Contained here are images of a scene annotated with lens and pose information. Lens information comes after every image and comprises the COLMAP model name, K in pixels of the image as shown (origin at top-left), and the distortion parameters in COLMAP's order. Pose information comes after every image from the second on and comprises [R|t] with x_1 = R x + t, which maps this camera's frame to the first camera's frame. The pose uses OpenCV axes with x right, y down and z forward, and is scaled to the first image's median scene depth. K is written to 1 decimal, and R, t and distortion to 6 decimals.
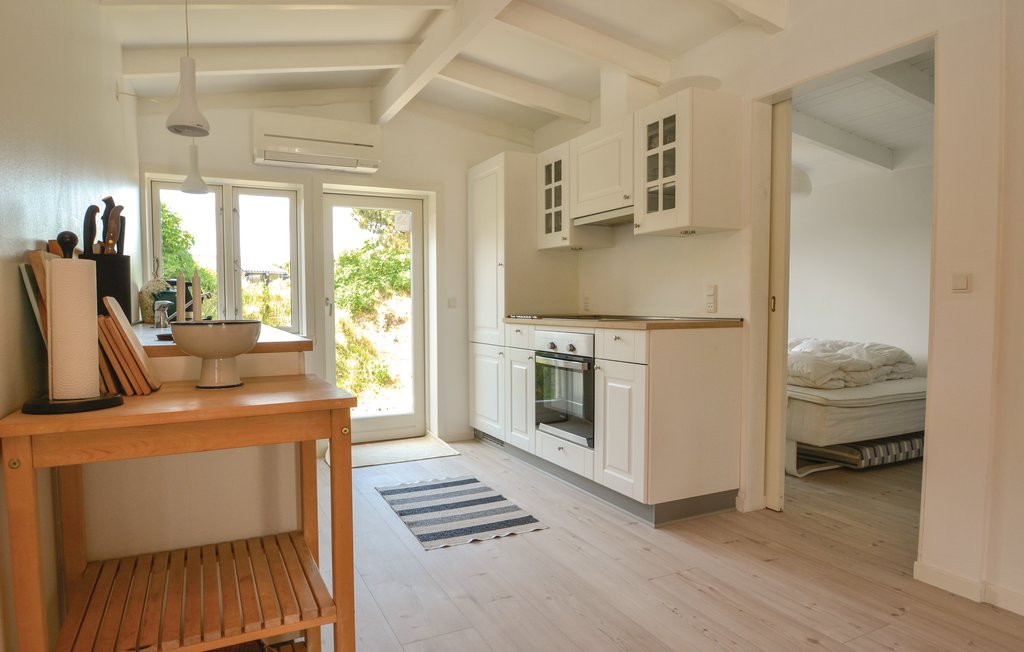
lens RADIAL K [[597.0, 0, 508.7], [0, 597.0, 341.2], [0, 0, 1]] dist [-0.001616, -0.000435]
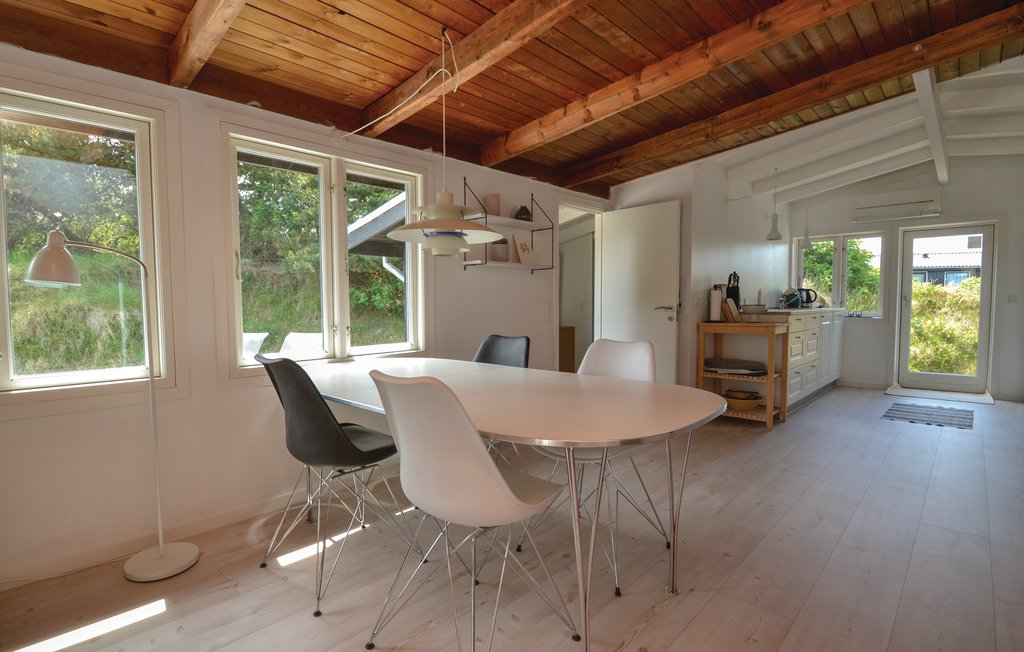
lens RADIAL K [[465.8, 0, 512.0], [0, 465.8, 326.0], [0, 0, 1]] dist [-0.000584, -0.000066]
pose [[0.334932, 0.051777, -0.940818, 0.462419], [-0.051643, 0.997997, 0.036539, 0.018054], [0.940826, 0.036349, 0.336936, -0.367627]]
